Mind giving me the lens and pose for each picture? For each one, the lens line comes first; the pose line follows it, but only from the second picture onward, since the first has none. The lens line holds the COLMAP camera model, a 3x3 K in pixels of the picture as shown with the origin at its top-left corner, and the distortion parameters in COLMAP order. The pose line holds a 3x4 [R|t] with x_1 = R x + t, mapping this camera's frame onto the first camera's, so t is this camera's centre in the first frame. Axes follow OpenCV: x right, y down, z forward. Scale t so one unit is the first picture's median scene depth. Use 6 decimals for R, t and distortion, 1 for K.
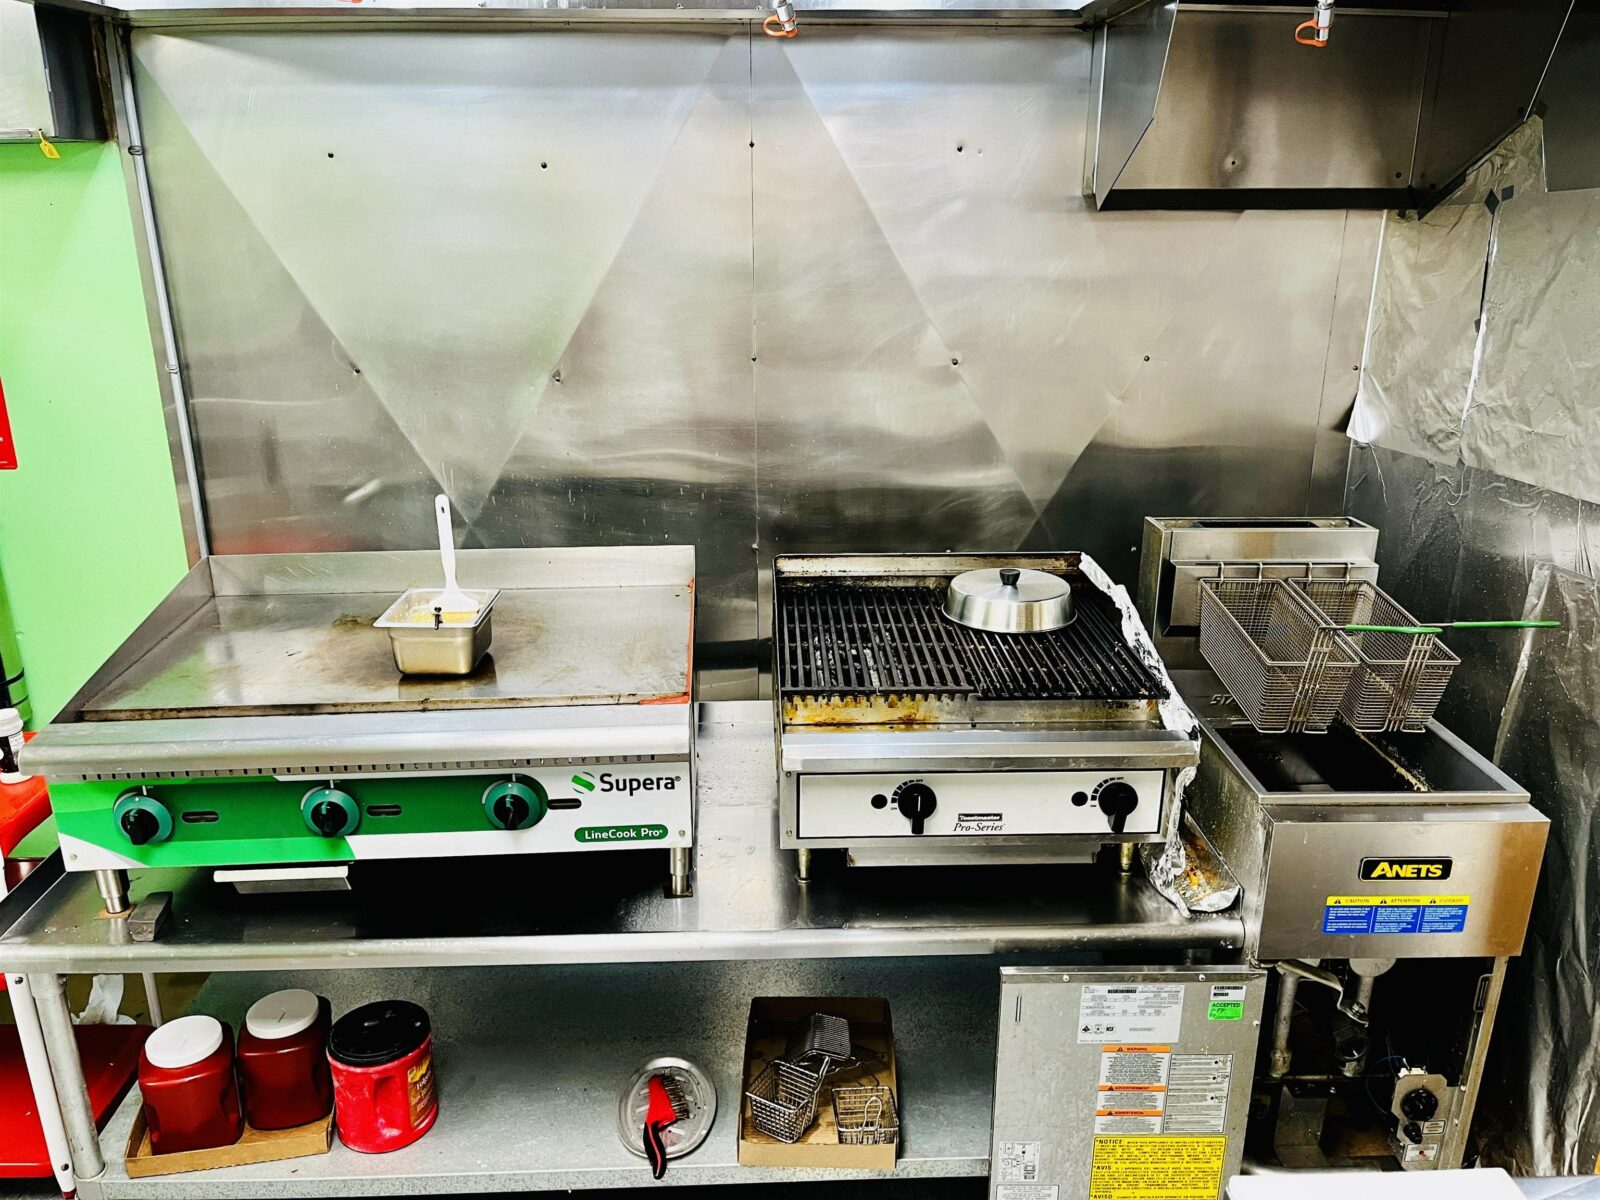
lens RADIAL K [[1231.0, 0, 798.1], [0, 1231.0, 601.5], [0, 0, 1]] dist [0.011728, 0.002860]
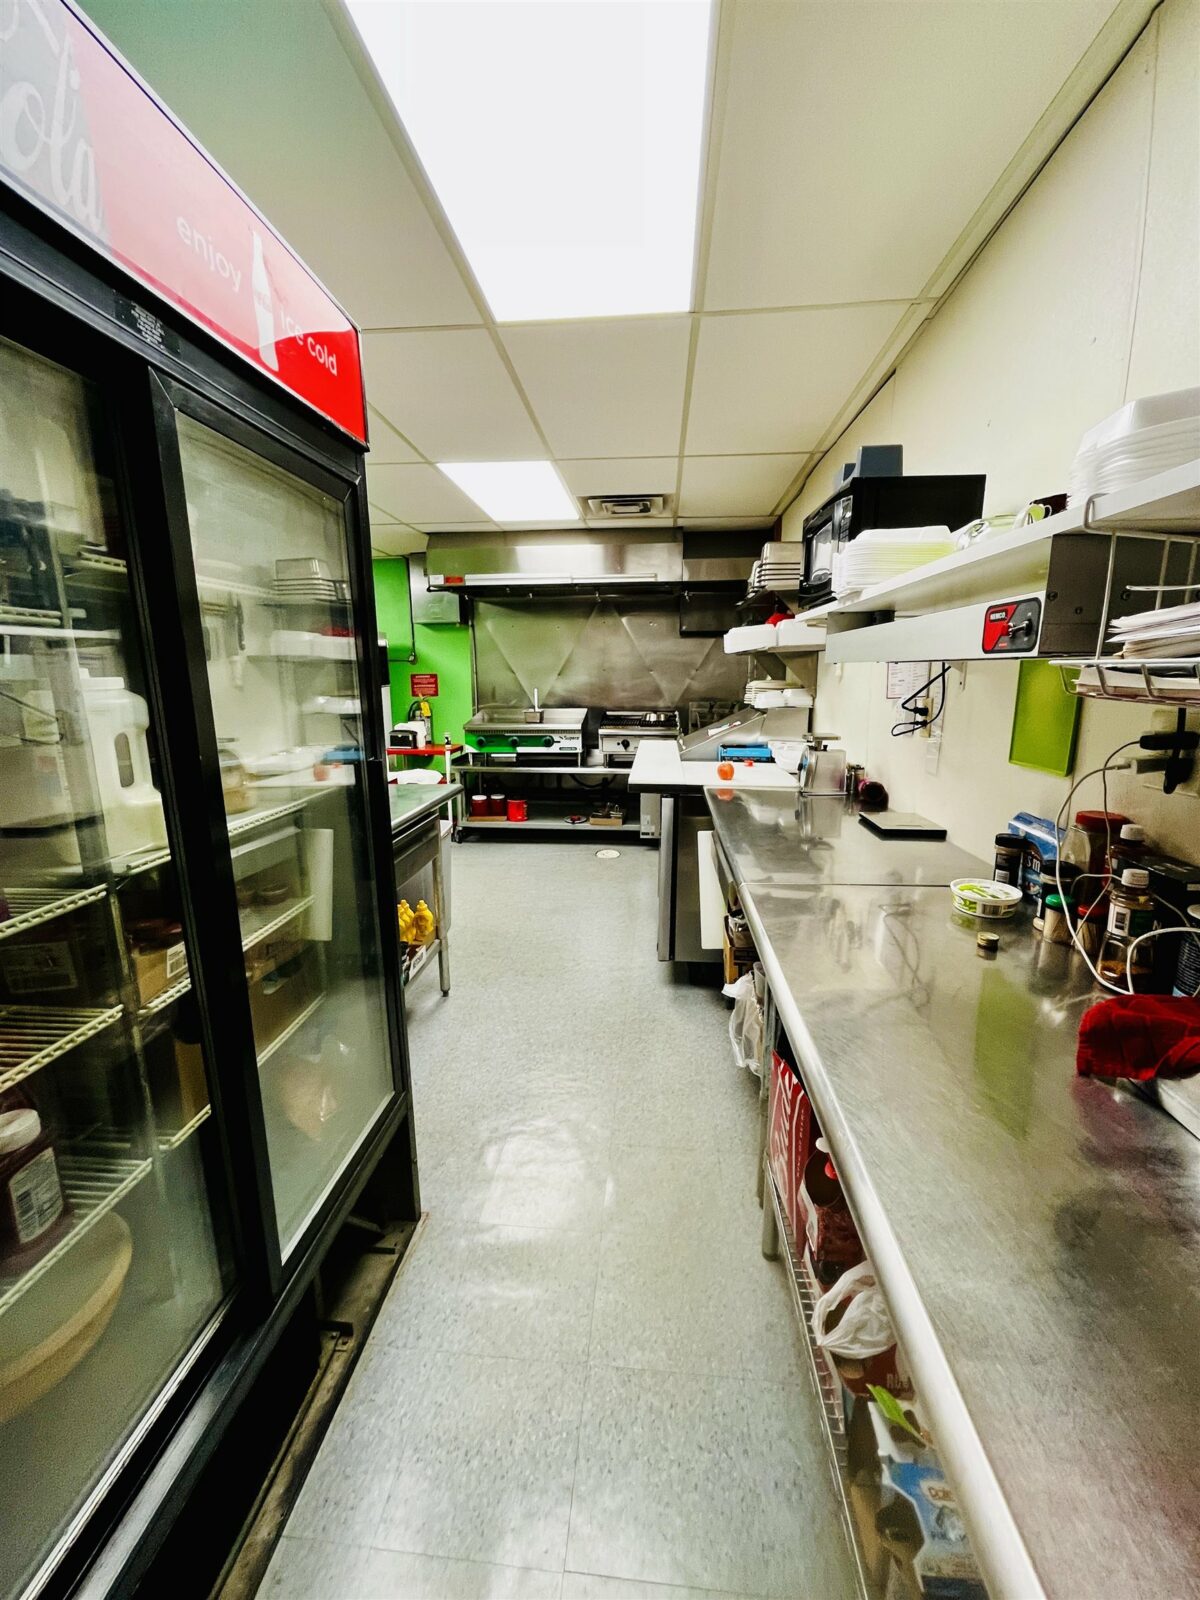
lens RADIAL K [[649.7, 0, 603.8], [0, 649.7, 801.3], [0, 0, 1]] dist [-0.003158, -0.000438]
pose [[0.992158, 0.020478, -0.123298, 0.344698], [-0.035702, 0.991819, -0.122557, 0.732269], [0.119780, 0.125998, 0.984773, -1.629581]]
